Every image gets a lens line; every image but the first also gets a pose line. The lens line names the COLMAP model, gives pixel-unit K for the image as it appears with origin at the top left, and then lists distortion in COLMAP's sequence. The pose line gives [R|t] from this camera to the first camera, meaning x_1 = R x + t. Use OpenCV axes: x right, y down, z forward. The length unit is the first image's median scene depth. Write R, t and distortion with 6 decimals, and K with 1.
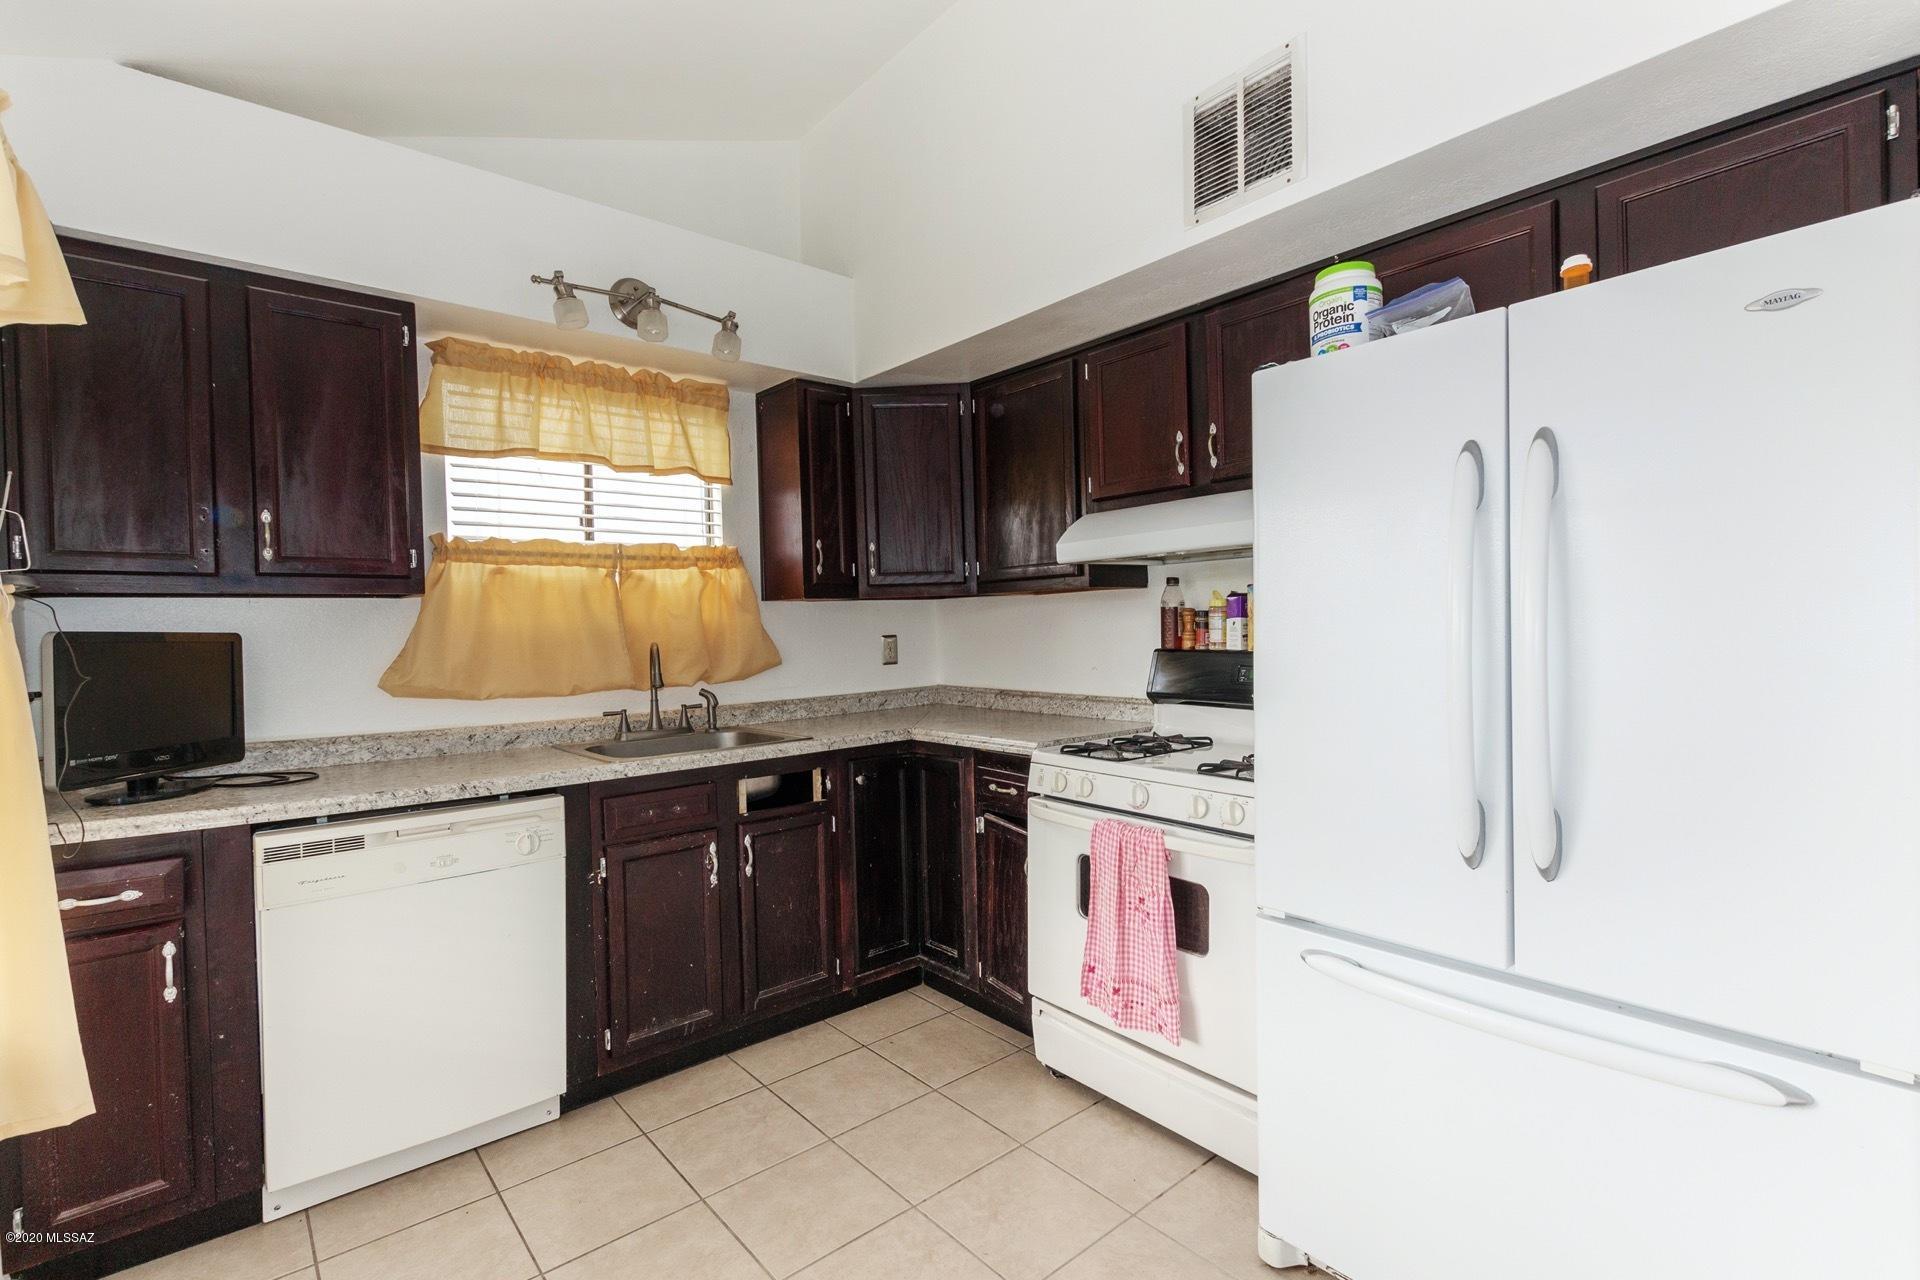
lens RADIAL K [[874.5, 0, 957.9], [0, 874.5, 637.4], [0, 0, 1]] dist [0.005568, -0.003420]
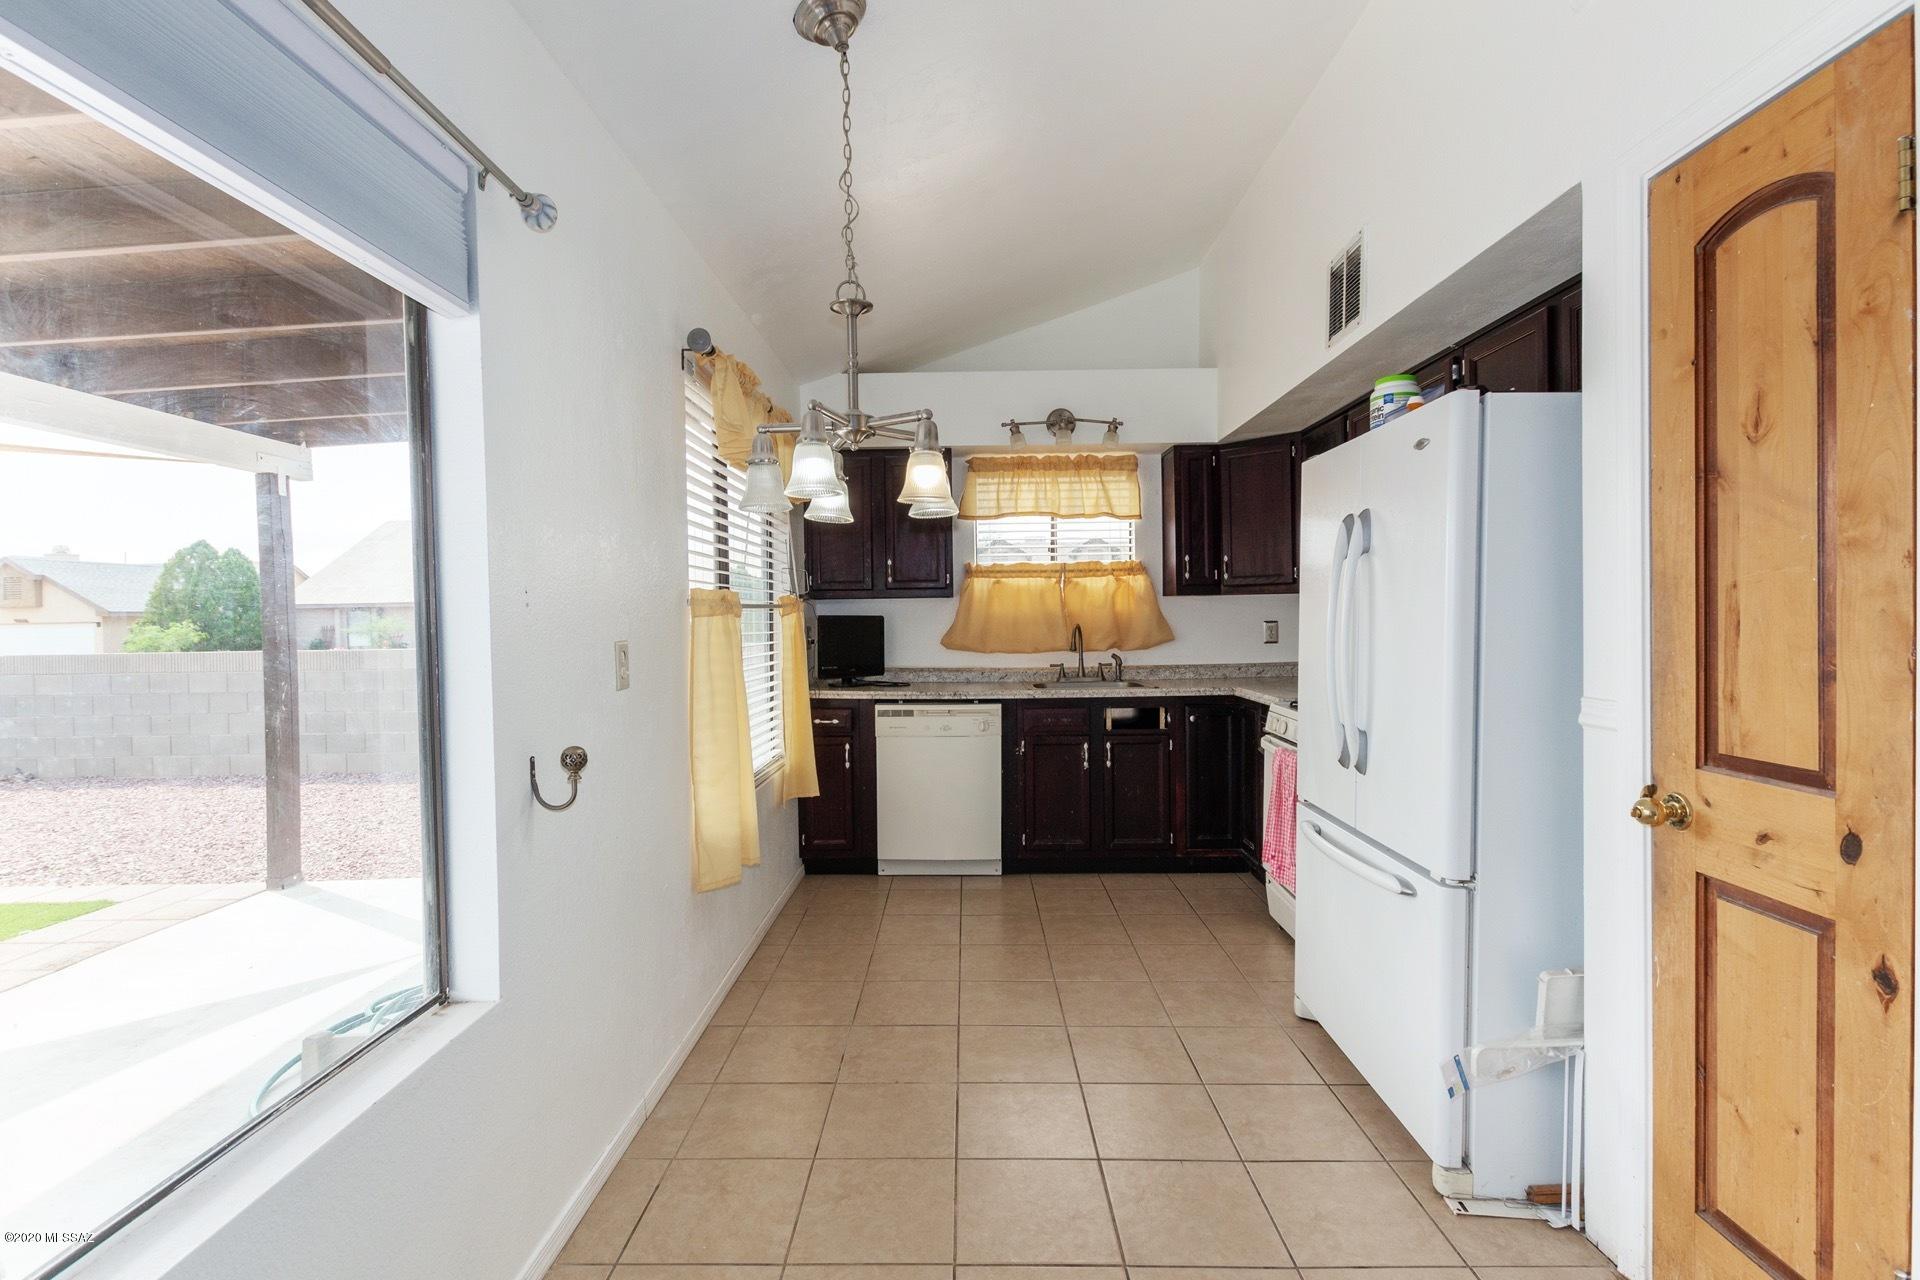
lens RADIAL K [[874.5, 0, 954.8], [0, 874.5, 638.4], [0, 0, 1]] dist [0.005568, -0.003420]
pose [[0.749387, 0.030960, -0.661408, 0.590986], [-0.013623, 0.999416, 0.031347, -0.015169], [0.661992, -0.014481, 0.749371, -0.396312]]
